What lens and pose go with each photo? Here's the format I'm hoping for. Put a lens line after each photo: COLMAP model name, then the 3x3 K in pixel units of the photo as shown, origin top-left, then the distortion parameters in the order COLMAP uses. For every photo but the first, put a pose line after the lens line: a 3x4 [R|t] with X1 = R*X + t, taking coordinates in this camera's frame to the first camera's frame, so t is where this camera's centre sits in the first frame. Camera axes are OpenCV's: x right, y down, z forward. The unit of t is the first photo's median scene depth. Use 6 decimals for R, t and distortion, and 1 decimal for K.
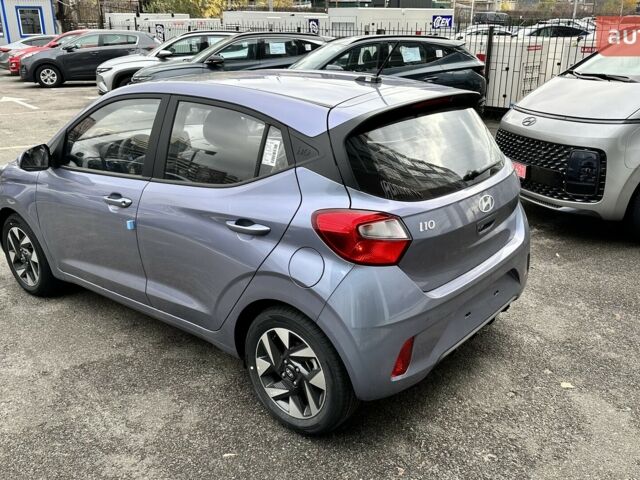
lens RADIAL K [[595.4, 0, 320.0], [0, 595.4, 240.0], [0, 0, 1]] dist [0.124155, -0.235894]
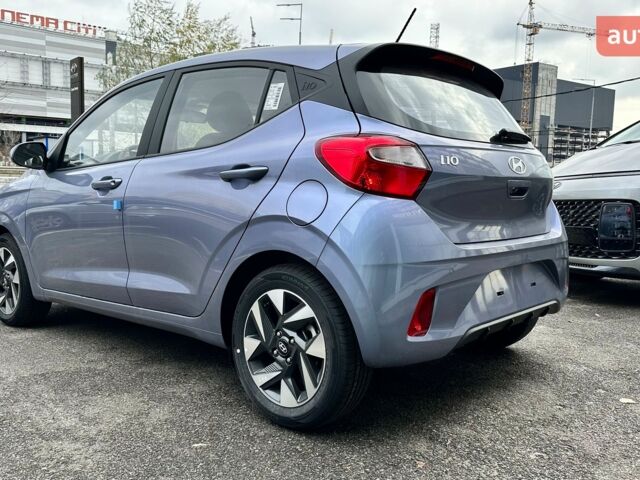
lens RADIAL K [[595.4, 0, 320.0], [0, 595.4, 240.0], [0, 0, 1]] dist [0.124155, -0.235894]
pose [[0.999011, 0.027107, -0.035249, 0.025092], [-0.035124, 0.967166, -0.251705, 0.286747], [0.027268, 0.252694, 0.967162, 0.177613]]
